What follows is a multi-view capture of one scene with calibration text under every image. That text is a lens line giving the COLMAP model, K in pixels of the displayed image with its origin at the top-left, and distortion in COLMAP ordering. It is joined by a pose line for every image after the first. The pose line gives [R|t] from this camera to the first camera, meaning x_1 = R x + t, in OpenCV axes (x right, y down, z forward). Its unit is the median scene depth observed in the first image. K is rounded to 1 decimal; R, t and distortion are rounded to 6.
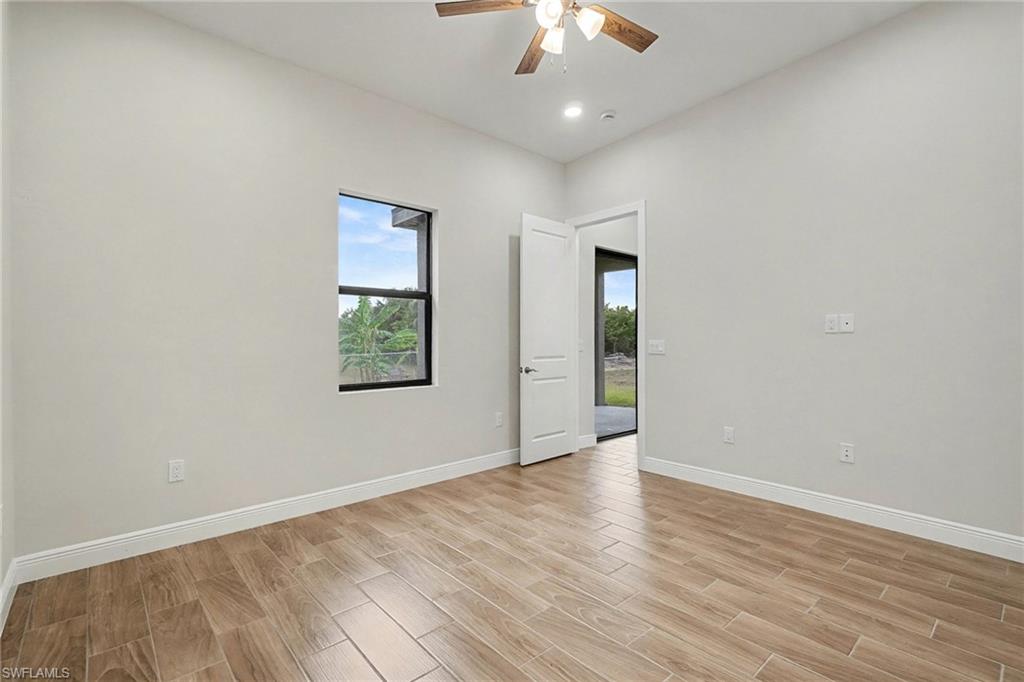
lens RADIAL K [[471.7, 0, 503.4], [0, 471.7, 339.7], [0, 0, 1]] dist [-0.000762, 0.000076]
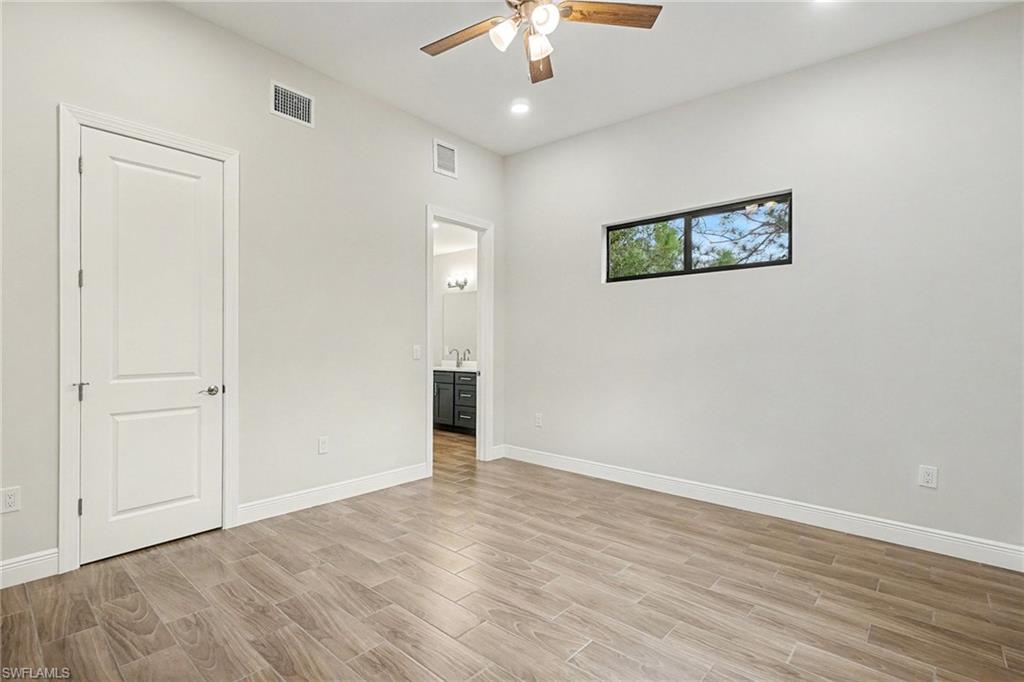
lens RADIAL K [[456.3, 0, 506.1], [0, 456.3, 339.3], [0, 0, 1]] dist [-0.001928, -0.000444]
pose [[-0.981409, -0.001421, -0.191922, 0.298356], [-0.001772, 0.999997, 0.001658, -0.004446], [0.191919, 0.001967, -0.981409, 1.630962]]
